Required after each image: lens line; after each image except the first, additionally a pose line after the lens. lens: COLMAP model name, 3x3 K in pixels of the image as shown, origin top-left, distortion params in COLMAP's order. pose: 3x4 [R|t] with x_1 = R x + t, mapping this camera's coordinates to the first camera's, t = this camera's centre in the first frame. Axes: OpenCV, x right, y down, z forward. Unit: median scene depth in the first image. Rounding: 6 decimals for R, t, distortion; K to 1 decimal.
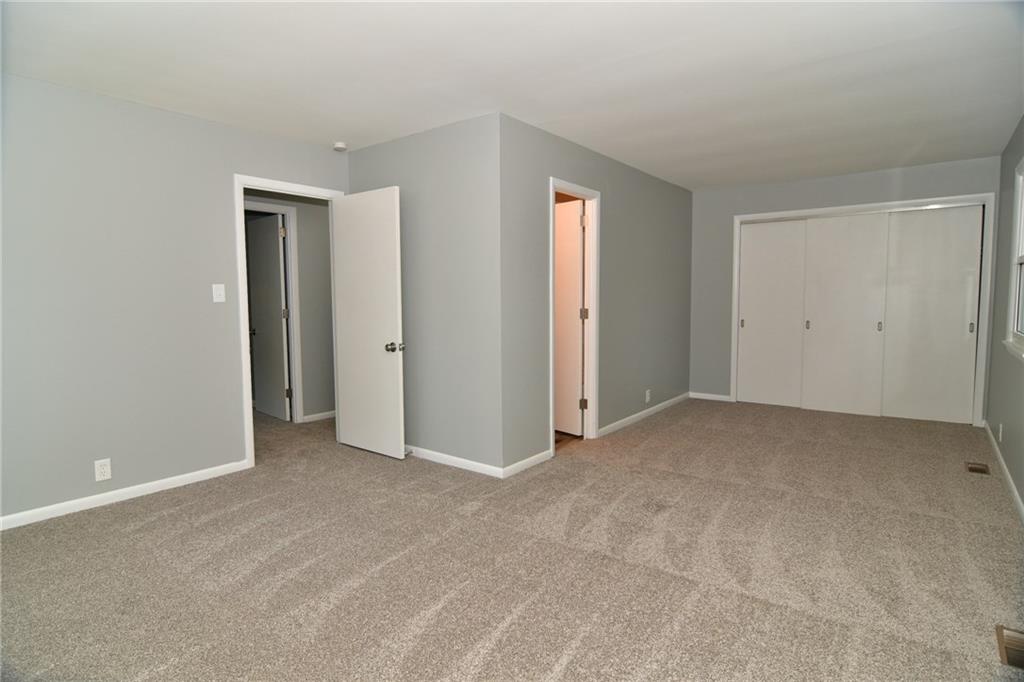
lens RADIAL K [[542.9, 0, 512.0], [0, 542.9, 341.0], [0, 0, 1]] dist [-0.021635, -0.001603]
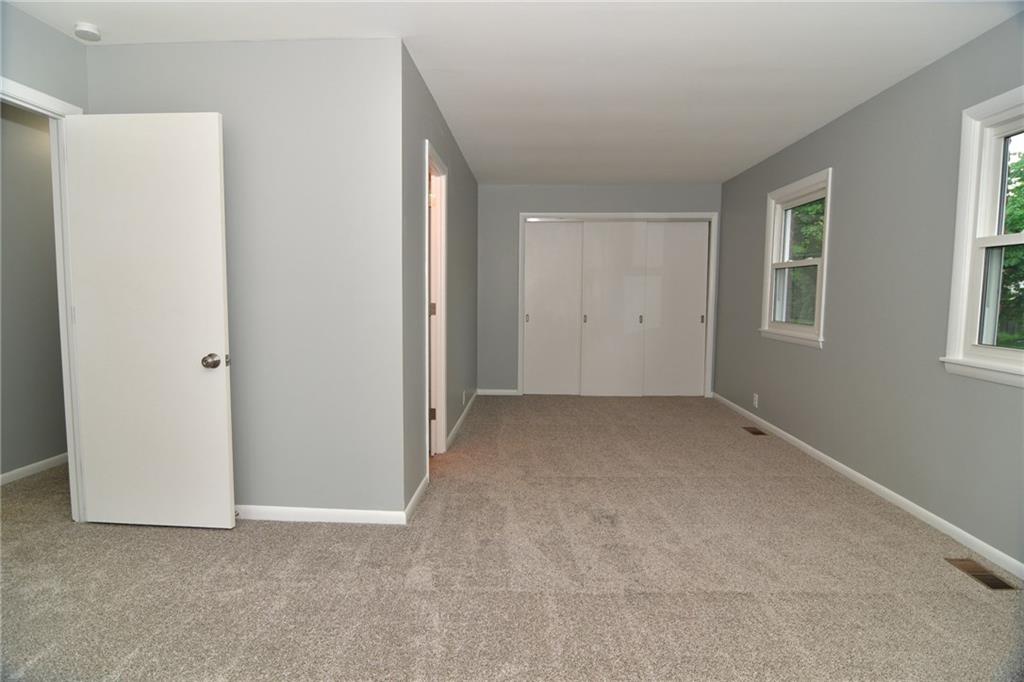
lens RADIAL K [[542.9, 0, 512.0], [0, 542.9, 341.0], [0, 0, 1]] dist [-0.021635, -0.001603]
pose [[0.823012, -0.036056, 0.566879, -0.291531], [0.032542, 0.999337, 0.016317, -0.011247], [-0.567091, 0.005018, 0.823640, 0.263042]]
